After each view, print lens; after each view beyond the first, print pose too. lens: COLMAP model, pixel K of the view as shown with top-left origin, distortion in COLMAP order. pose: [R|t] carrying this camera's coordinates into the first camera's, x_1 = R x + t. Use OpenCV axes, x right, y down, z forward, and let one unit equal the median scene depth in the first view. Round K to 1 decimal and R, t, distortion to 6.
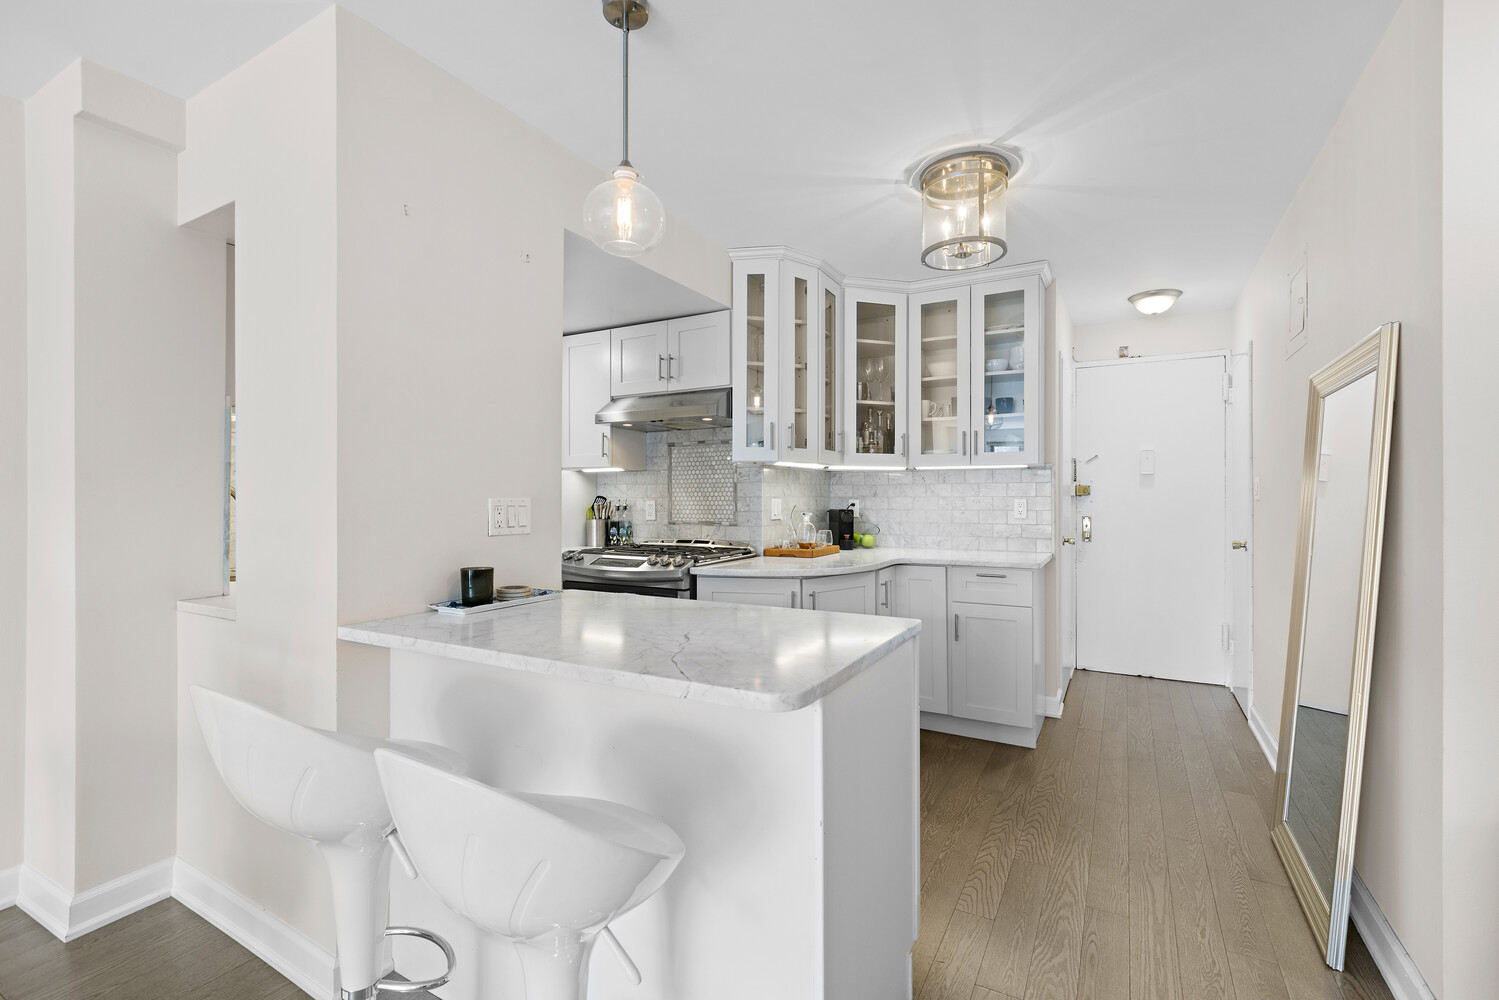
lens RADIAL K [[669.3, 0, 751.4], [0, 669.3, 495.4], [0, 0, 1]] dist [-0.003896, 0.000641]
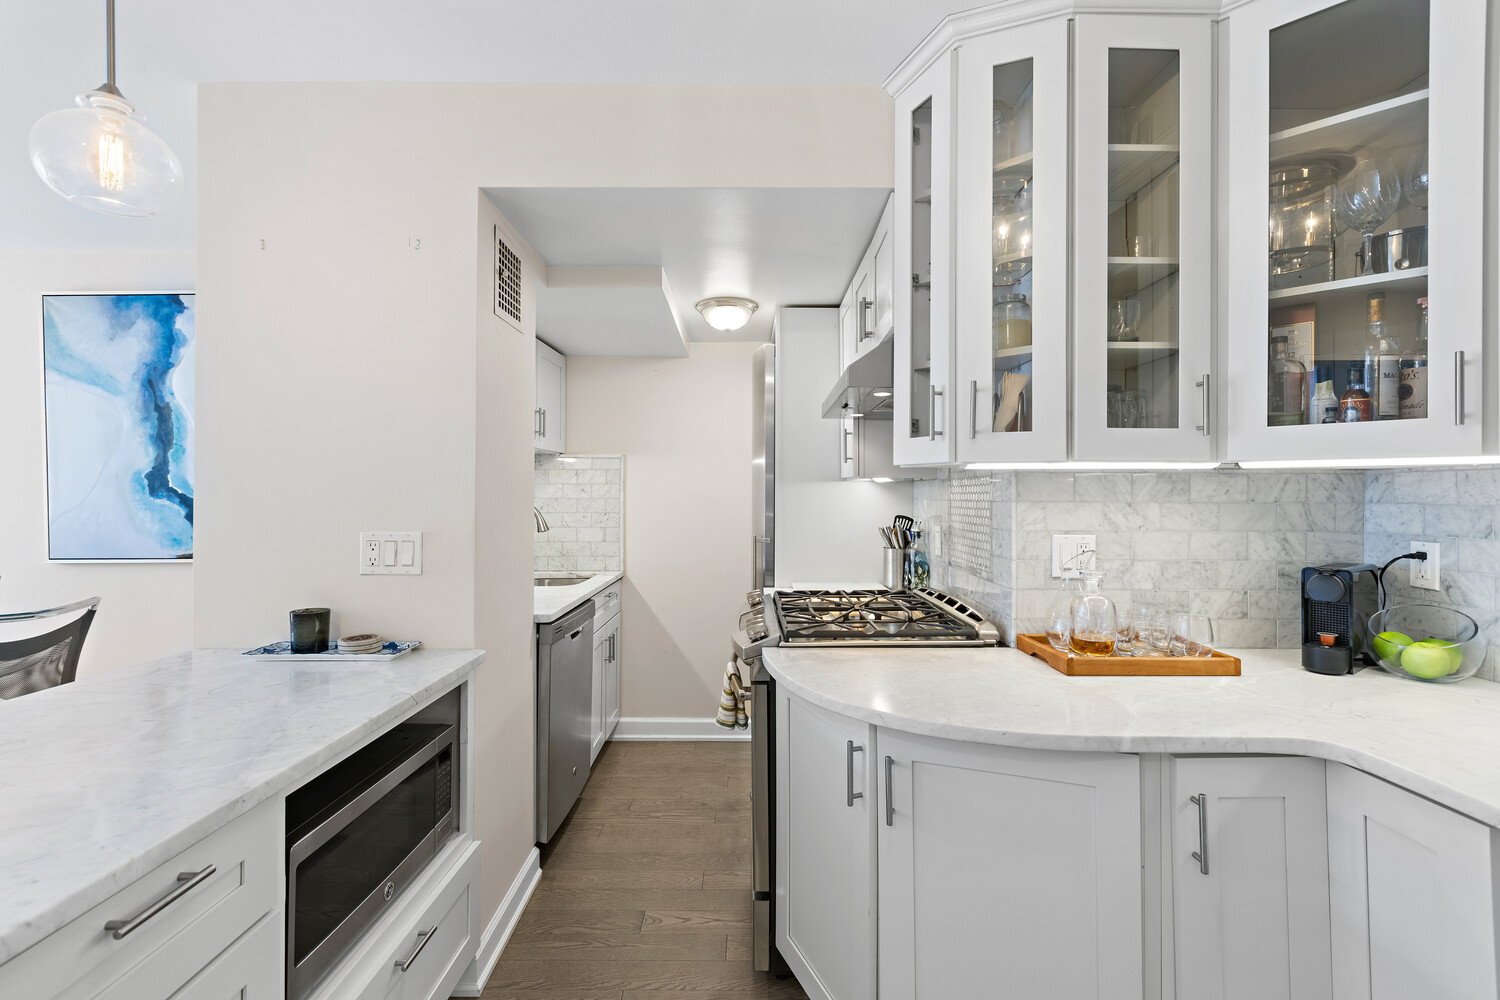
lens RADIAL K [[669.7, 0, 747.8], [0, 669.7, 490.7], [0, 0, 1]] dist [-0.003896, 0.000641]
pose [[0.485689, -0.004308, -0.874121, 0.343968], [0.000402, 0.999989, -0.004705, -0.024844], [0.874131, 0.001934, 0.485686, 0.552665]]
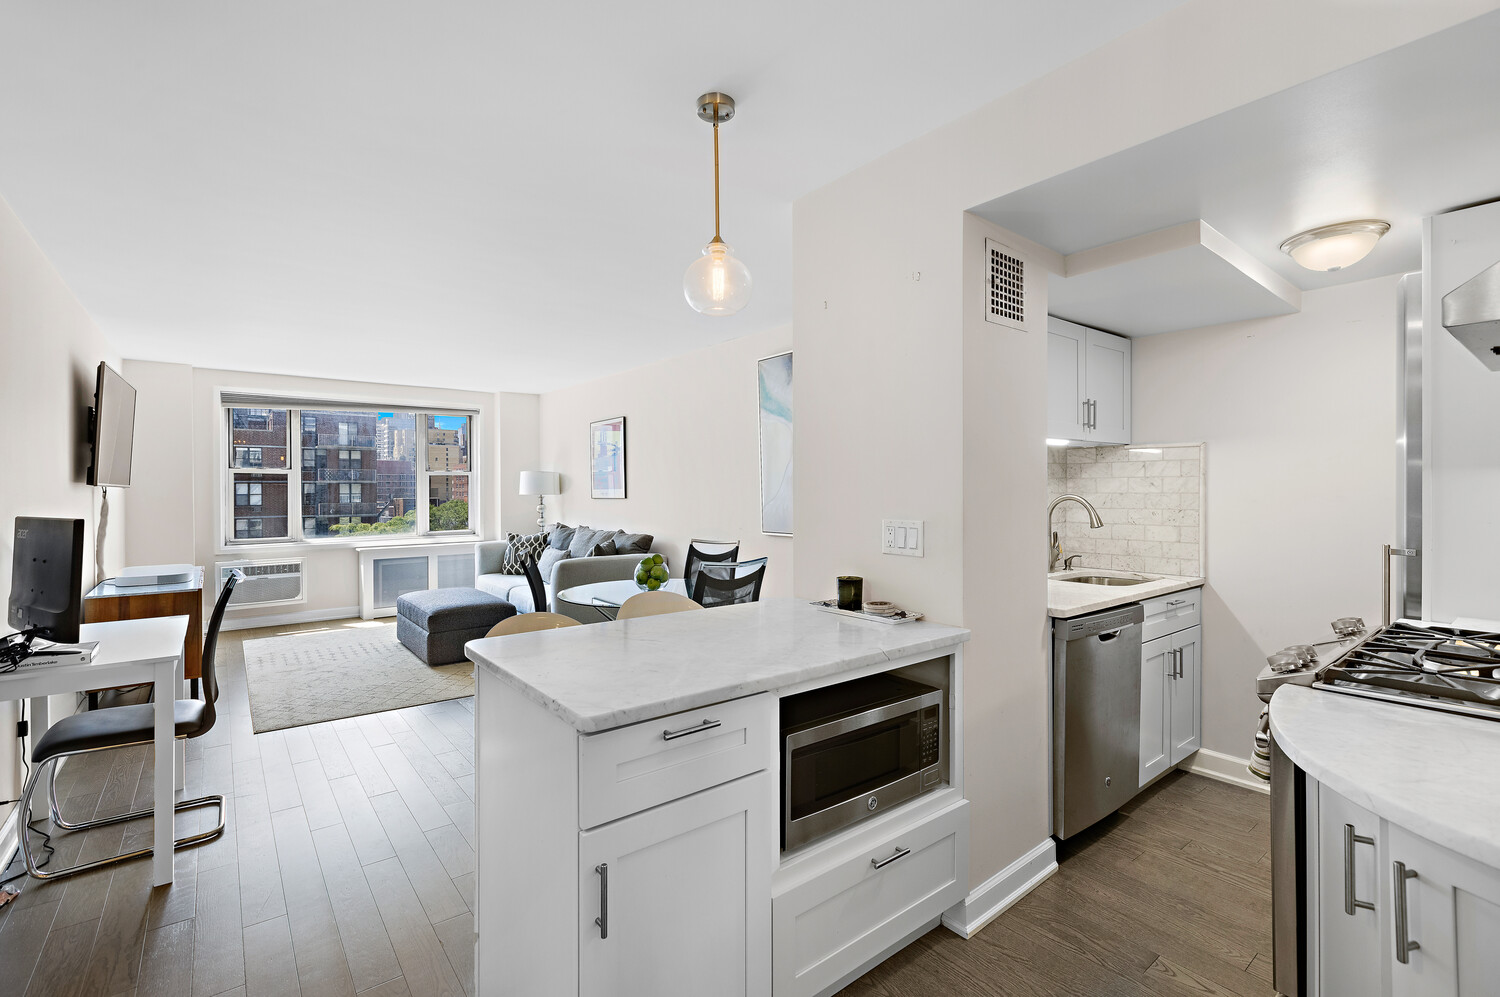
lens RADIAL K [[669.7, 0, 750.6], [0, 669.7, 493.3], [0, 0, 1]] dist [-0.003896, 0.000641]
pose [[-0.384644, 0.005475, -0.923049, 0.387865], [0.003966, 0.999983, 0.004279, -0.023817], [0.923056, -0.002015, -0.384659, 0.664693]]
